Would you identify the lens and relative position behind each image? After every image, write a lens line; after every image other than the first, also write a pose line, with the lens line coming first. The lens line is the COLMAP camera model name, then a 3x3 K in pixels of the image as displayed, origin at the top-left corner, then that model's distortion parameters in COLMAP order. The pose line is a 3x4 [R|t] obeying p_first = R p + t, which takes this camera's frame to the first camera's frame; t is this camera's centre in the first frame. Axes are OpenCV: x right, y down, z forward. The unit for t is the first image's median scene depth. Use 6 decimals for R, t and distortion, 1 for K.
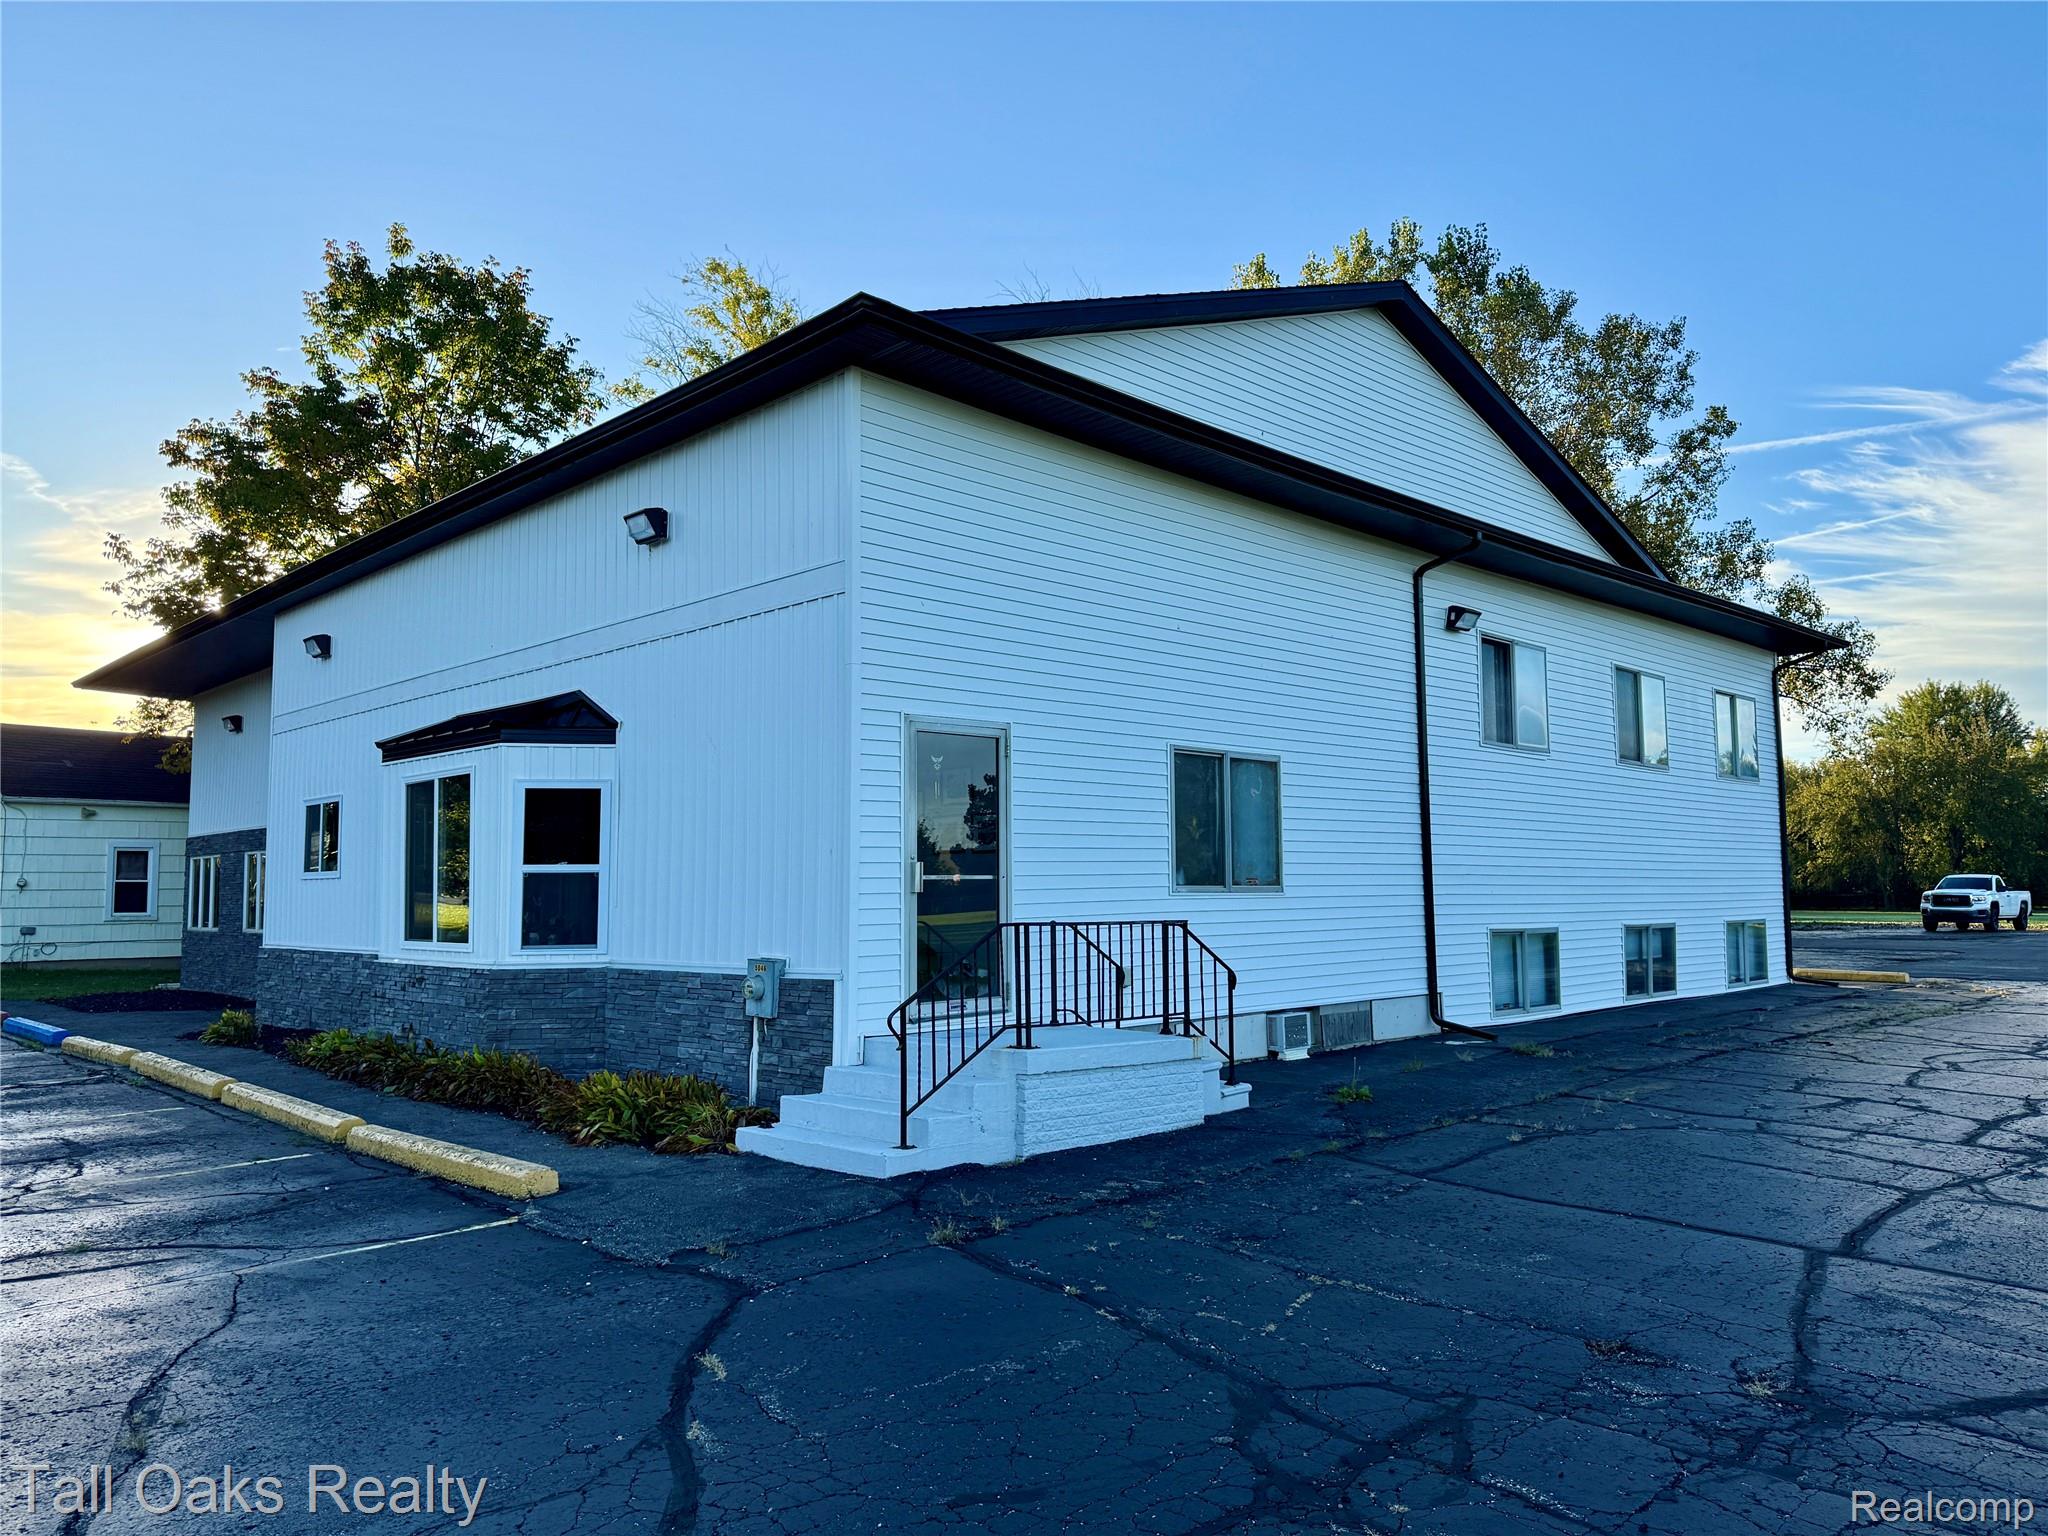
lens RADIAL K [[1432.0, 0, 1024.0], [0, 1432.0, 768.0], [0, 0, 1]] dist [0.061334, -0.072256]
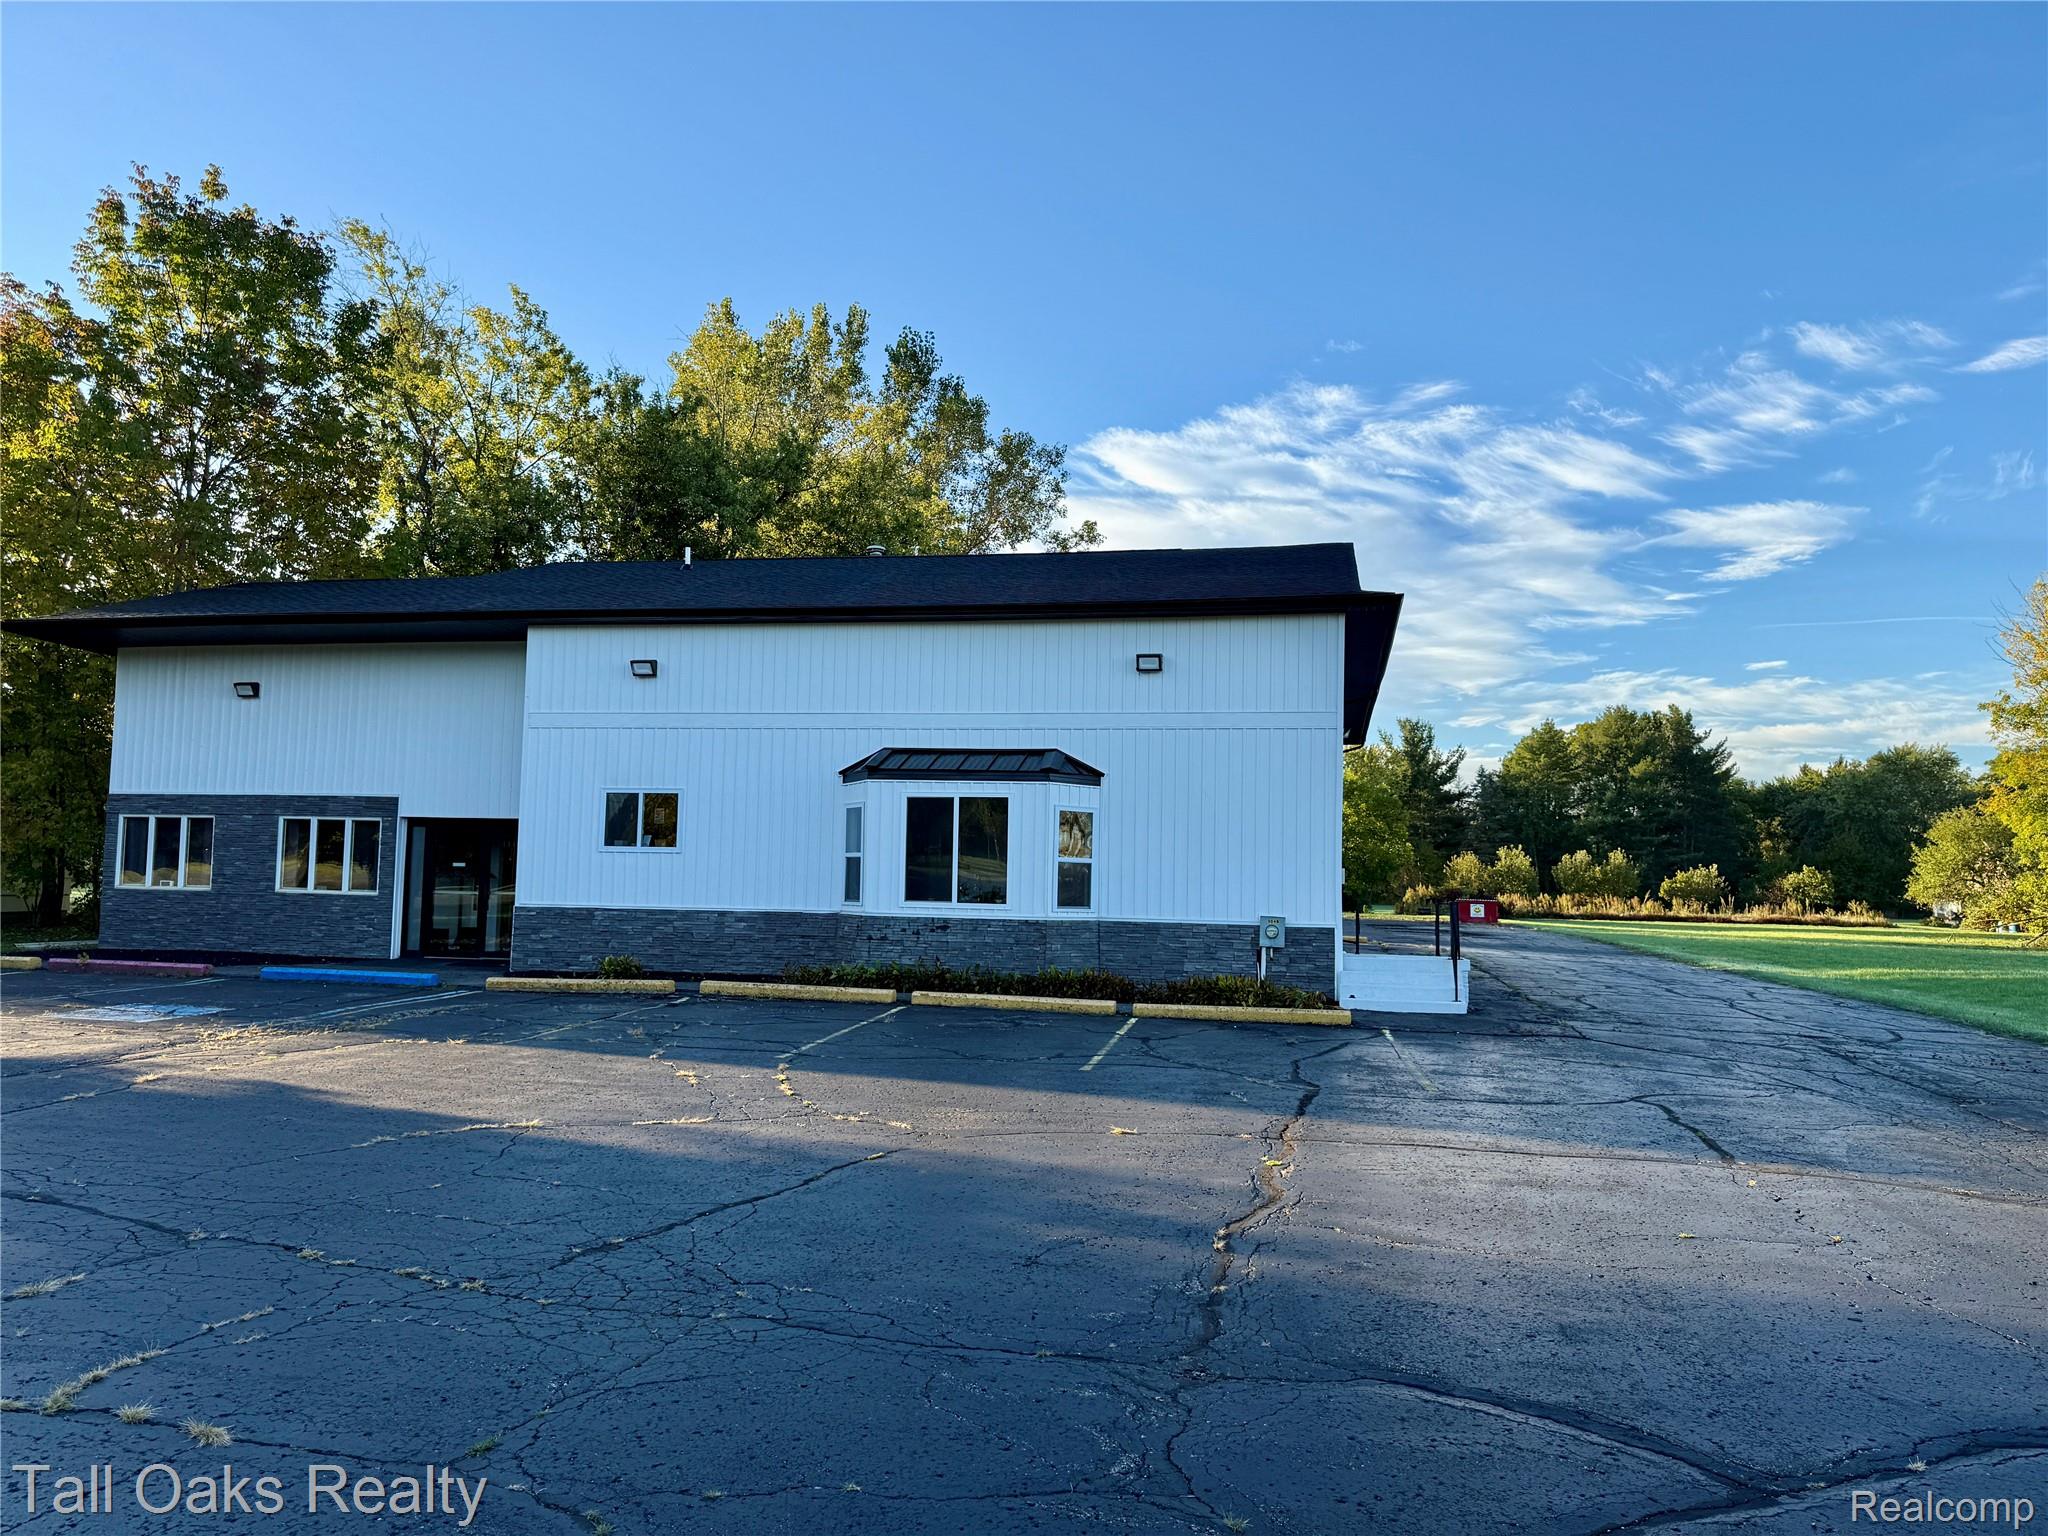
lens RADIAL K [[1432.0, 0, 1024.0], [0, 1432.0, 768.0], [0, 0, 1]] dist [0.061334, -0.072256]
pose [[0.836911, 0.078777, 0.541640, -1.121194], [-0.083886, 0.996358, -0.015296, -0.004757], [-0.540872, -0.032635, 0.840471, -0.306290]]
